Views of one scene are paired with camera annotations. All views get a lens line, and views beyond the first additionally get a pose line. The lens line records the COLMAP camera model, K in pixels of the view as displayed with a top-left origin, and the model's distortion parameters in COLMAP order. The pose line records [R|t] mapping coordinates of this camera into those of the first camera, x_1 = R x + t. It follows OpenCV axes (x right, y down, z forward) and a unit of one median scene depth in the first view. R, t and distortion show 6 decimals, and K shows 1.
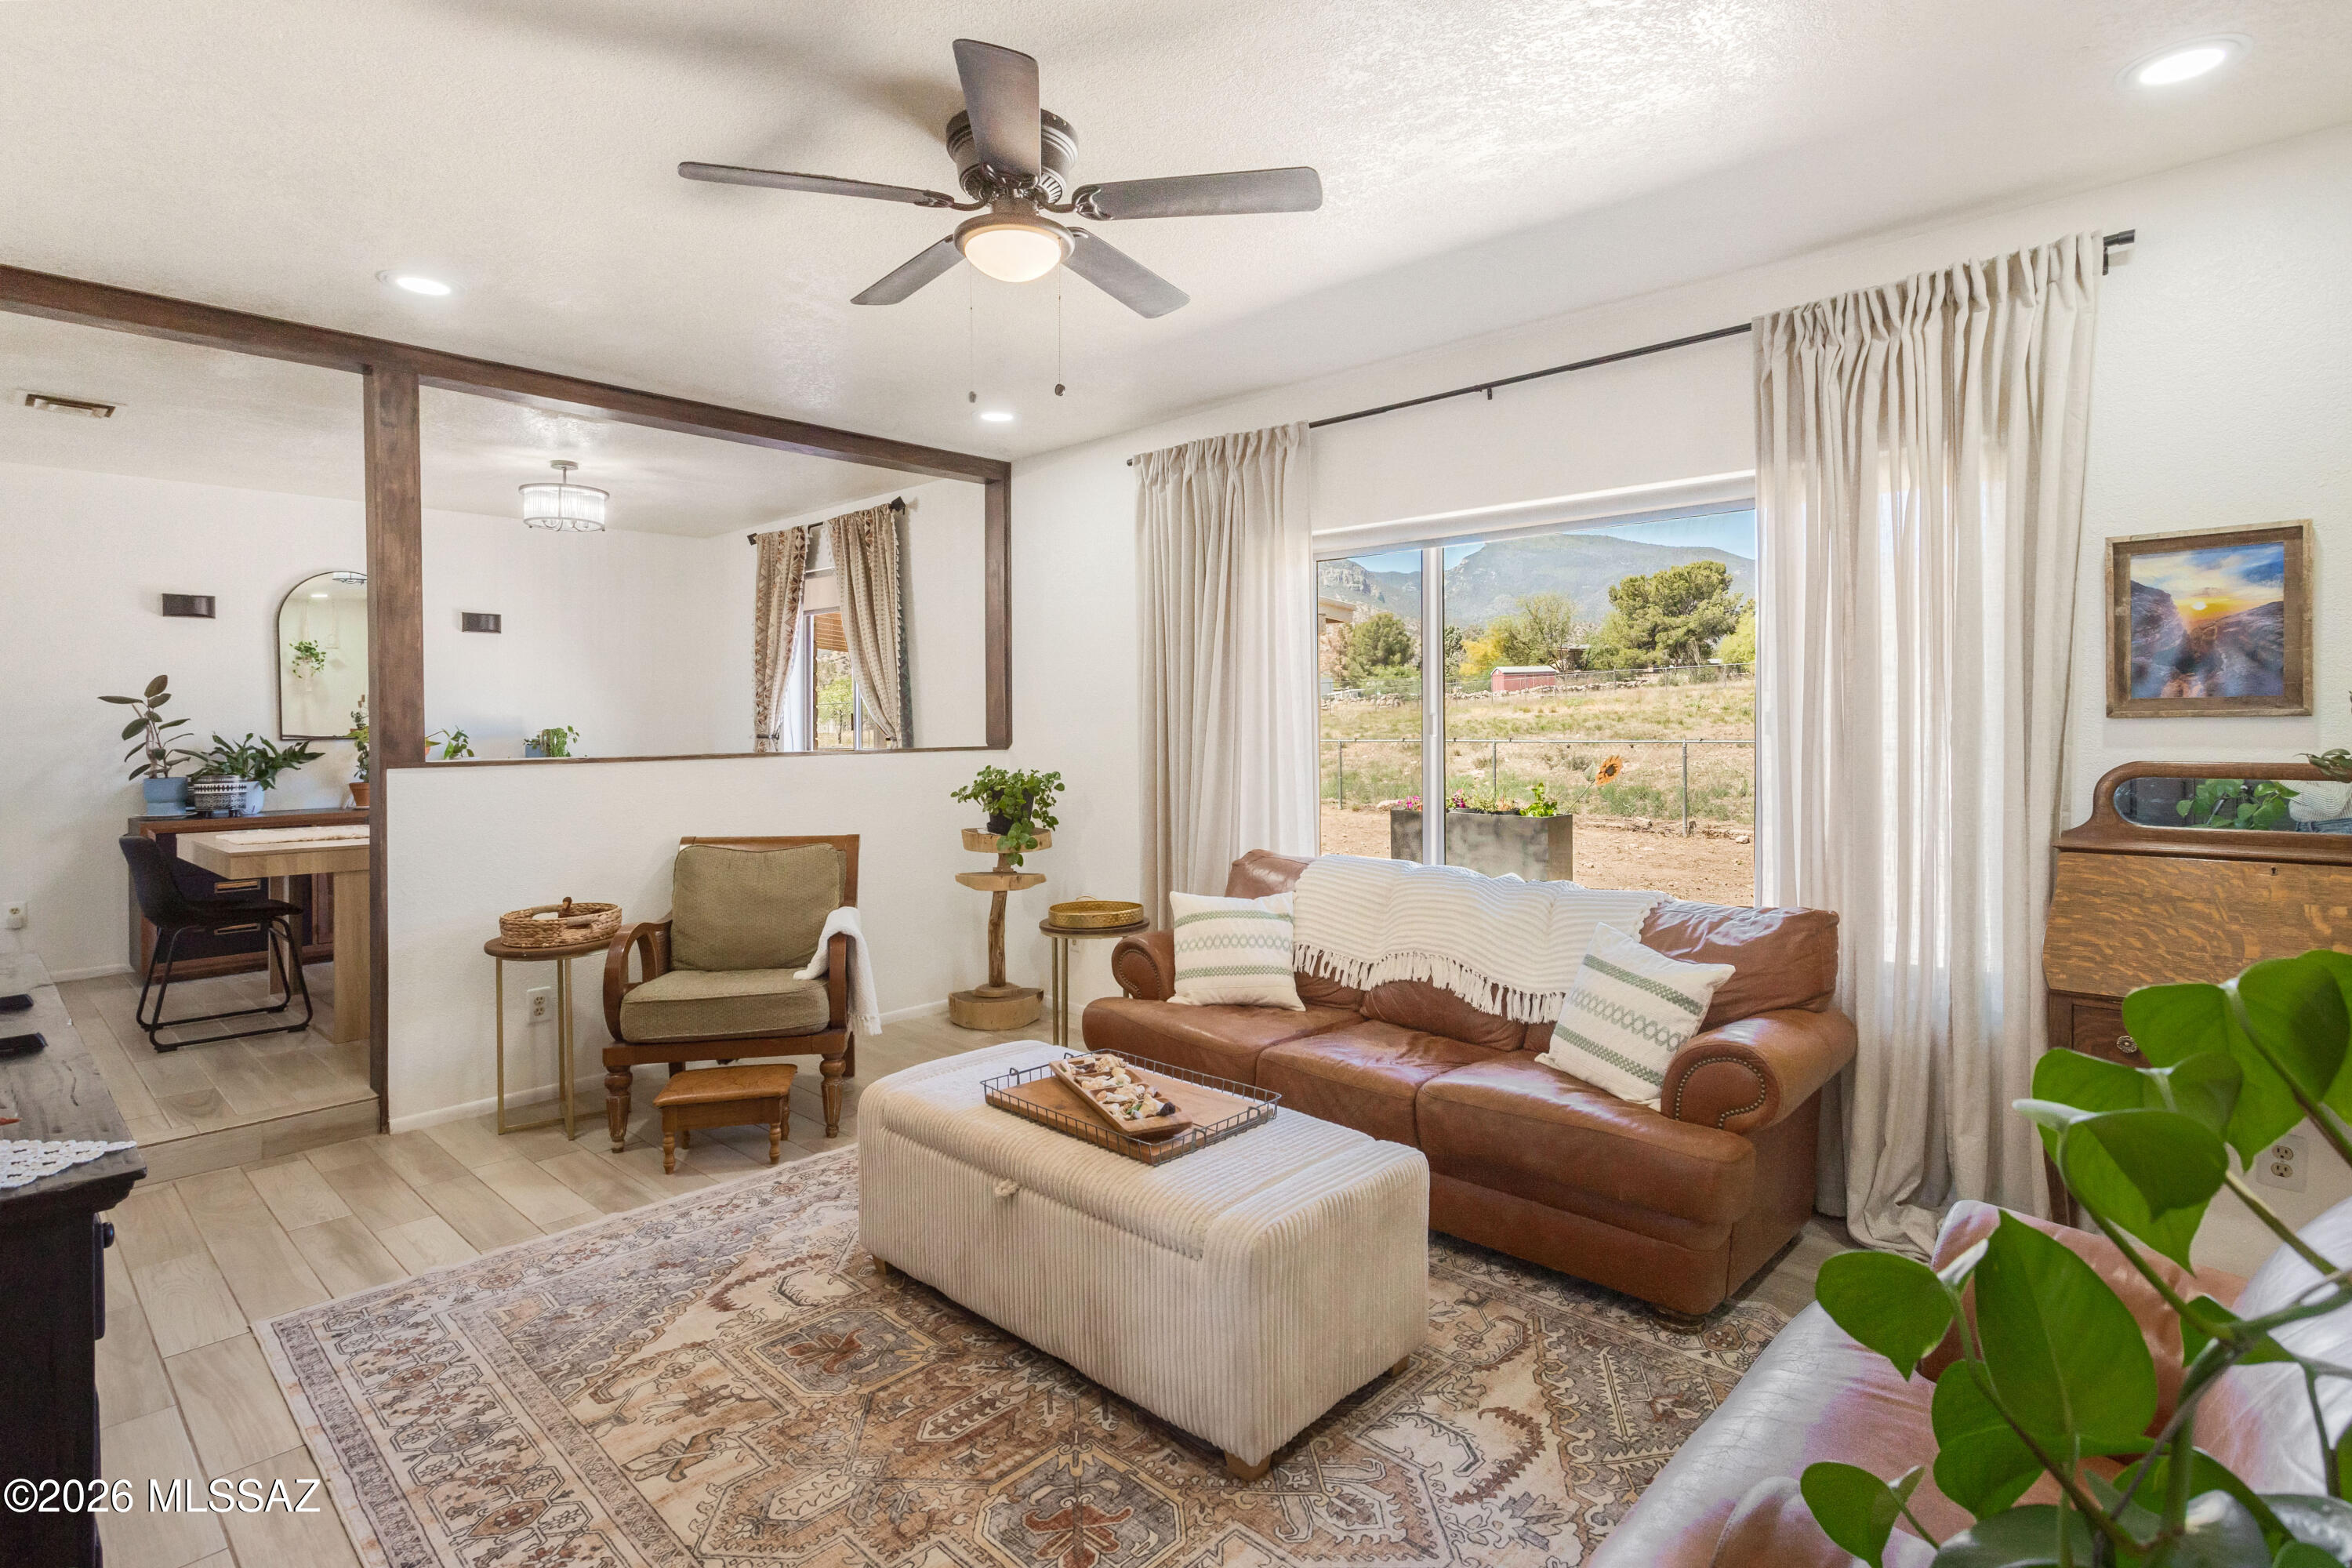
lens RADIAL K [[1179.8, 0, 1192.5], [0, 1179.8, 731.3], [0, 0, 1]] dist [0.013391, 0.000097]
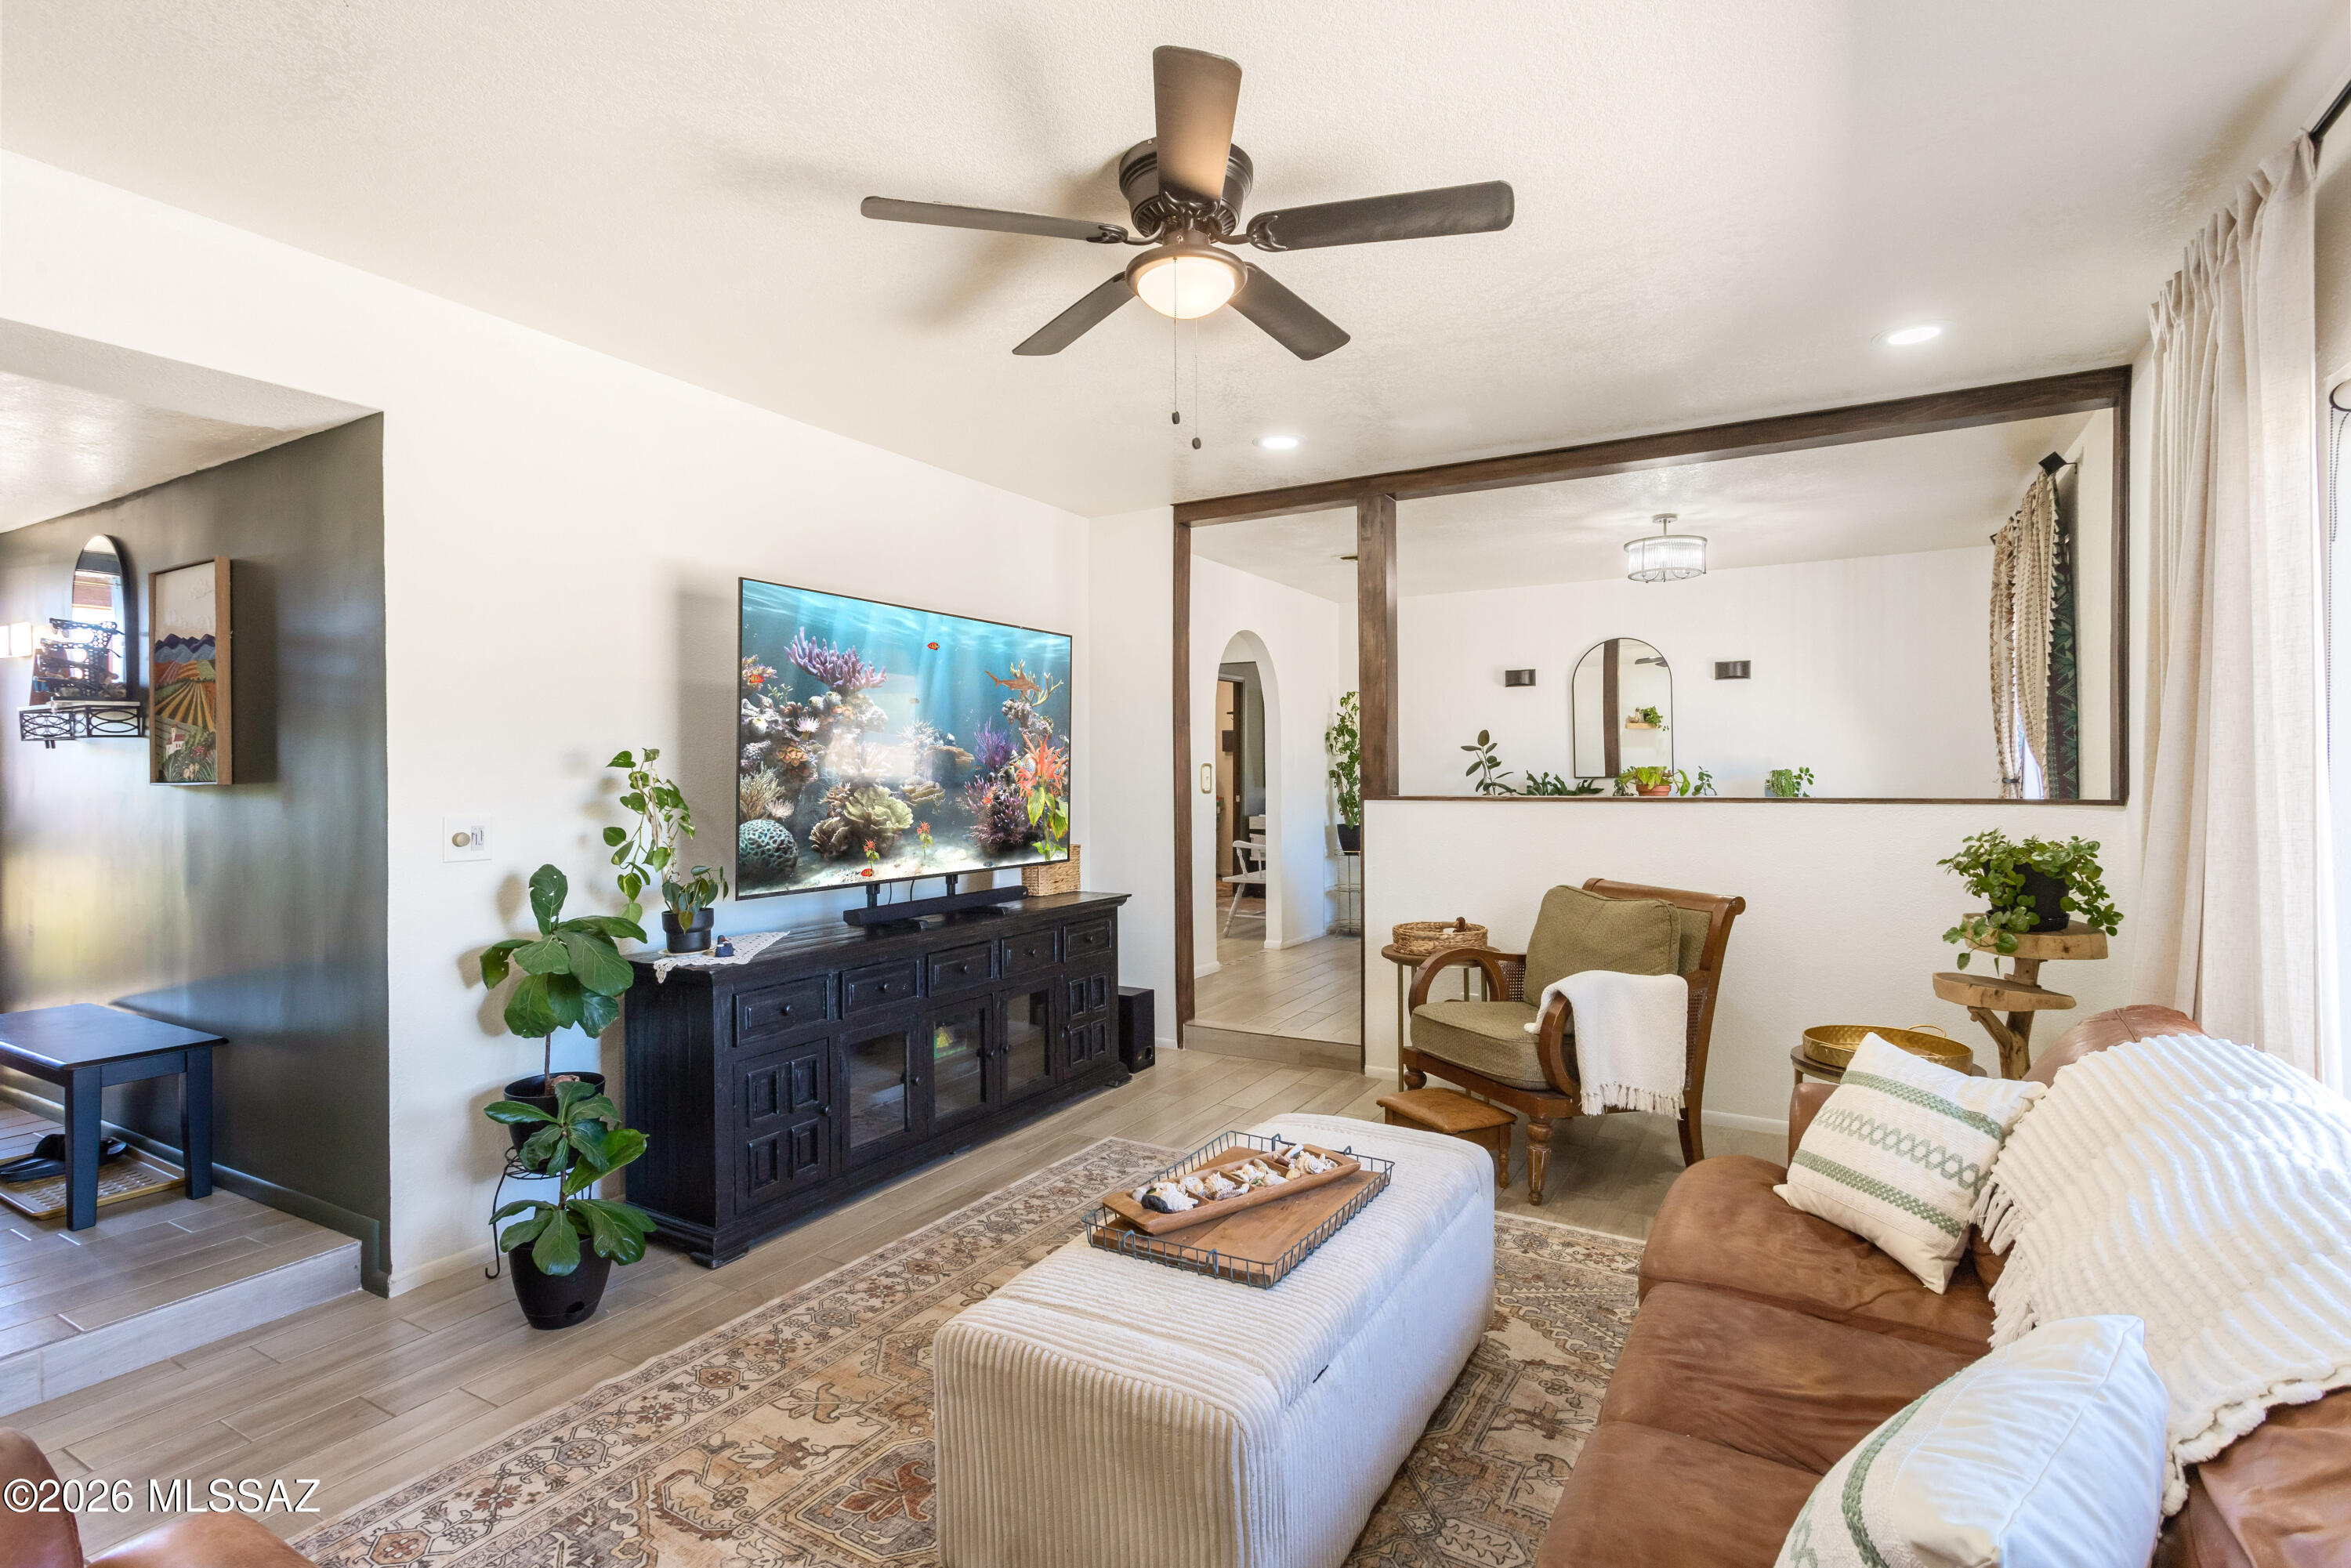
lens RADIAL K [[1130.6, 0, 1175.5], [0, 1130.6, 784.0], [0, 0, 1]] dist [0.012088, 0.000026]
pose [[0.228910, 0.018425, -0.973273, 0.603456], [-0.008327, 0.999821, 0.016970, -0.006462], [0.973412, 0.004220, 0.229023, 0.616207]]
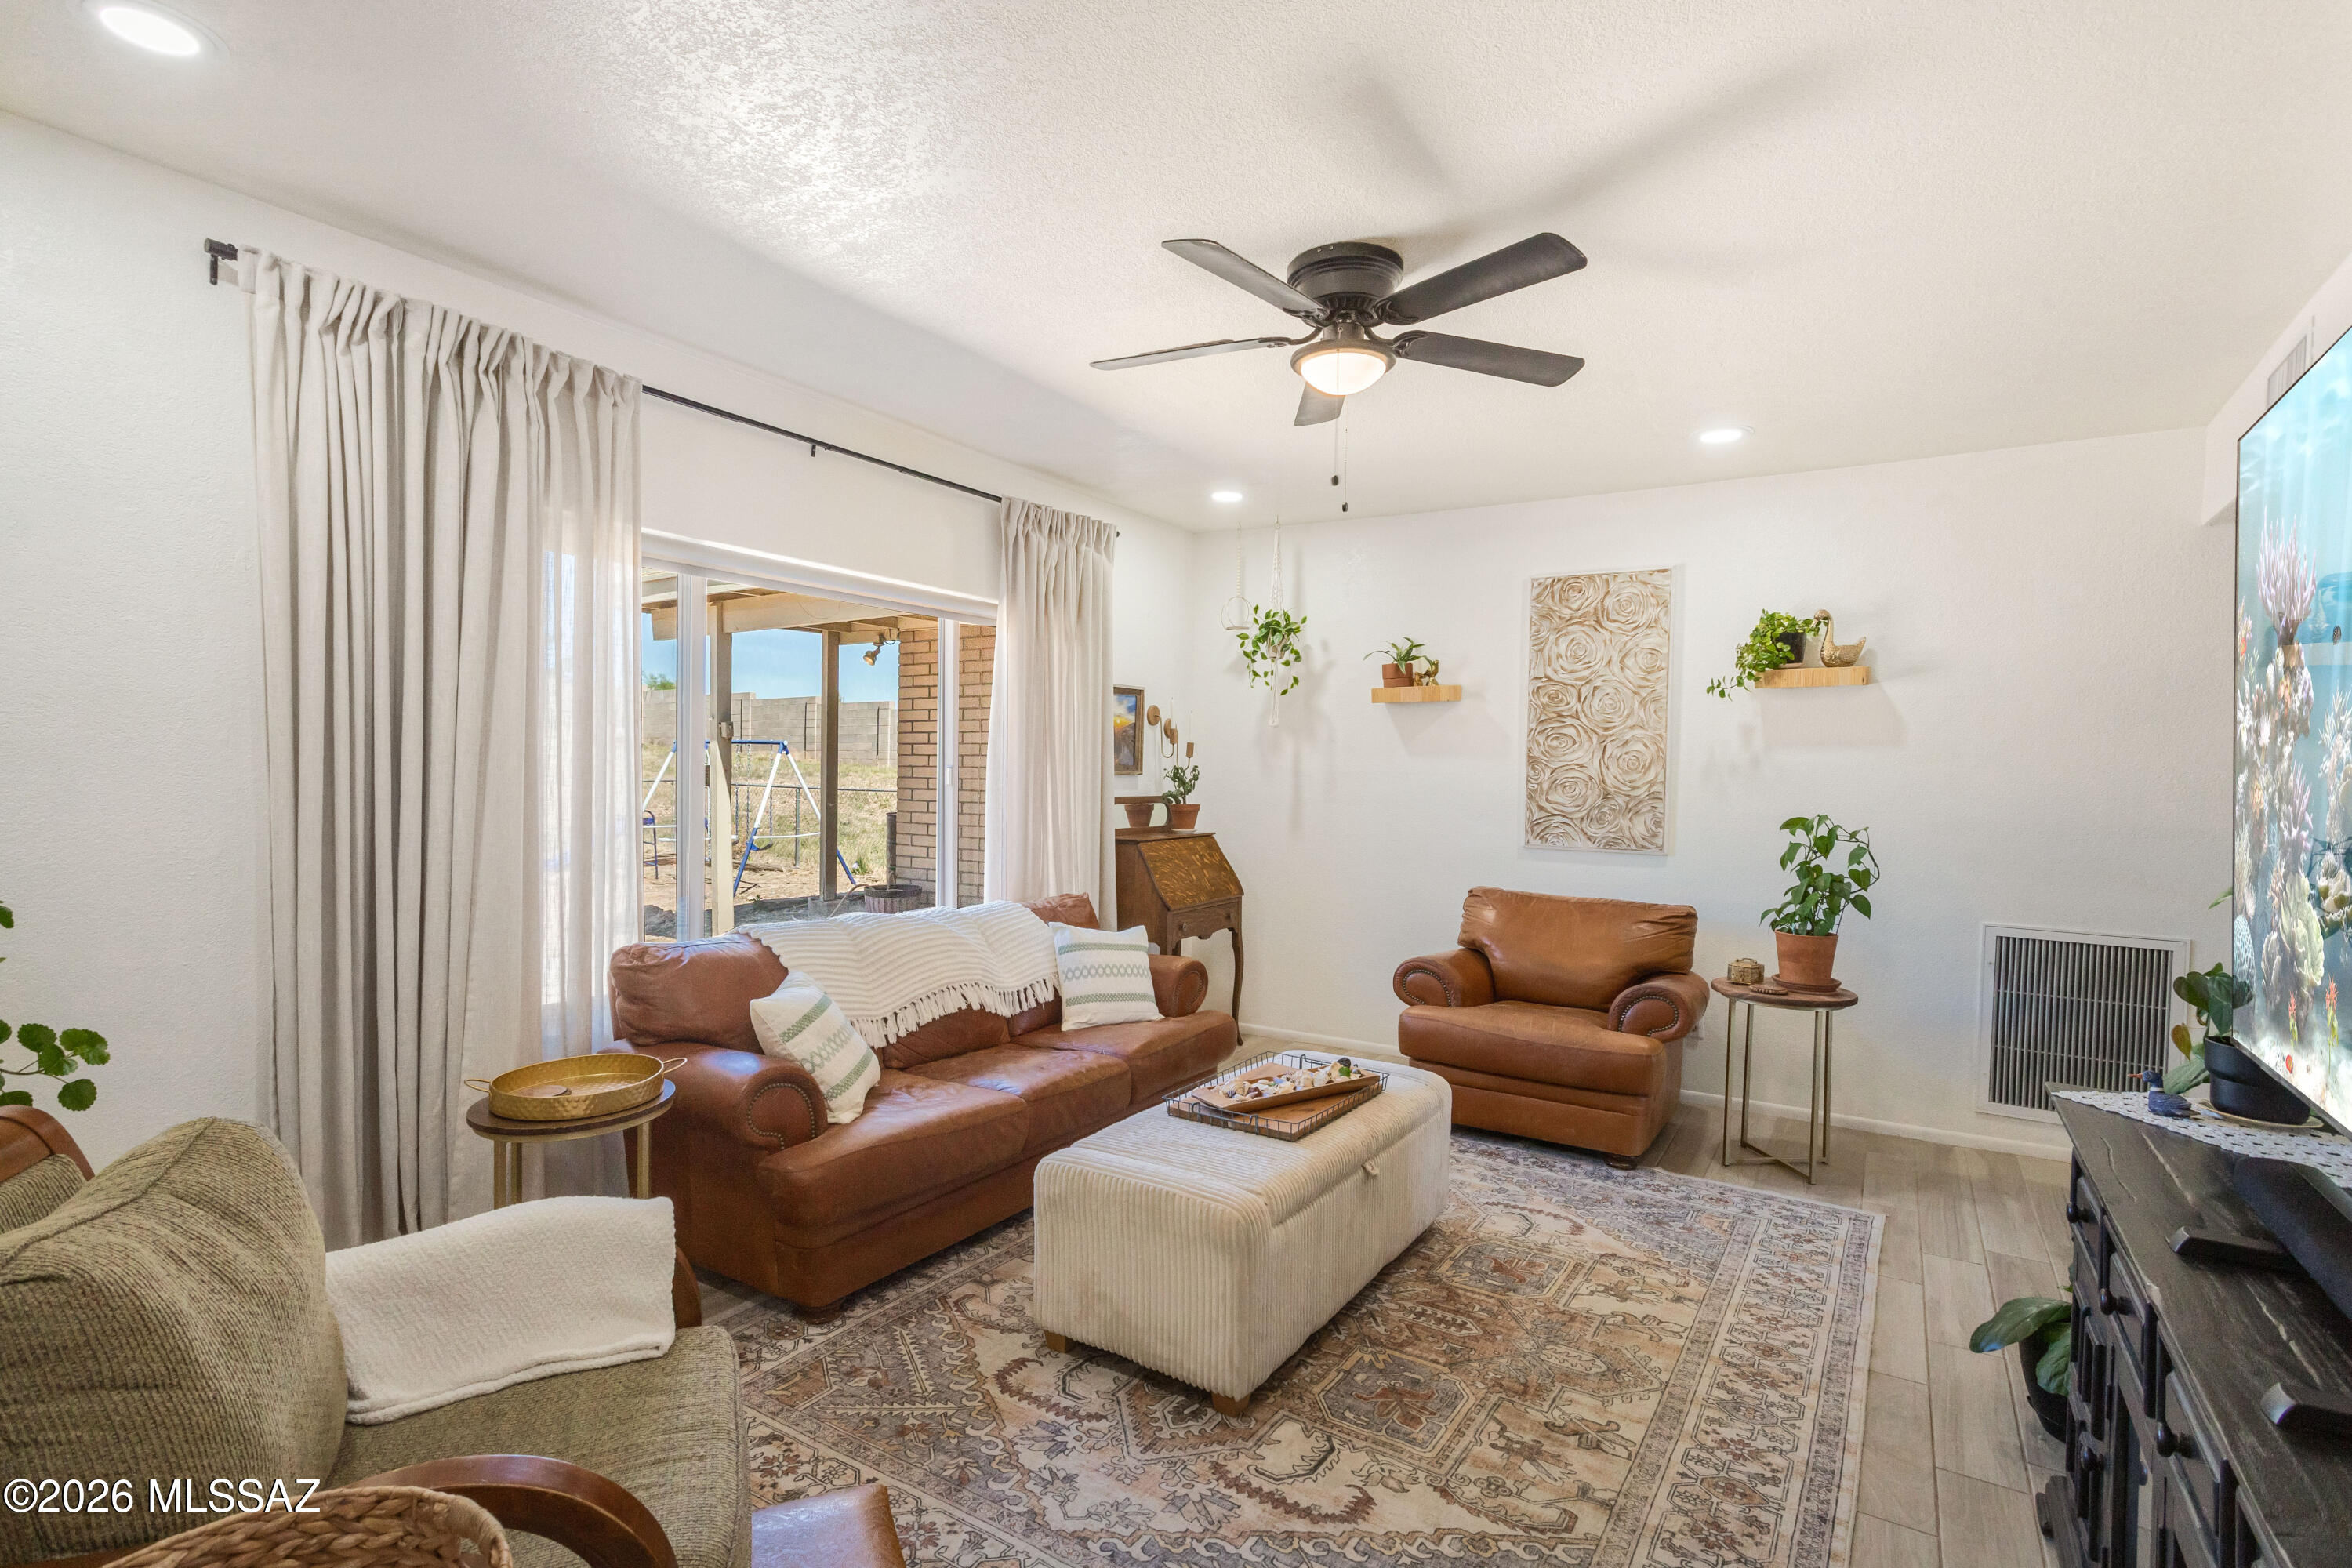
lens RADIAL K [[1148.1, 0, 1176.2], [0, 1148.1, 795.8], [0, 0, 1]] dist [0.016459, 0.000582]
pose [[-0.194025, -0.017991, 0.980832, -0.965591], [-0.003913, 0.999838, 0.017565, -0.009039], [-0.980989, -0.000430, -0.194064, 1.088505]]
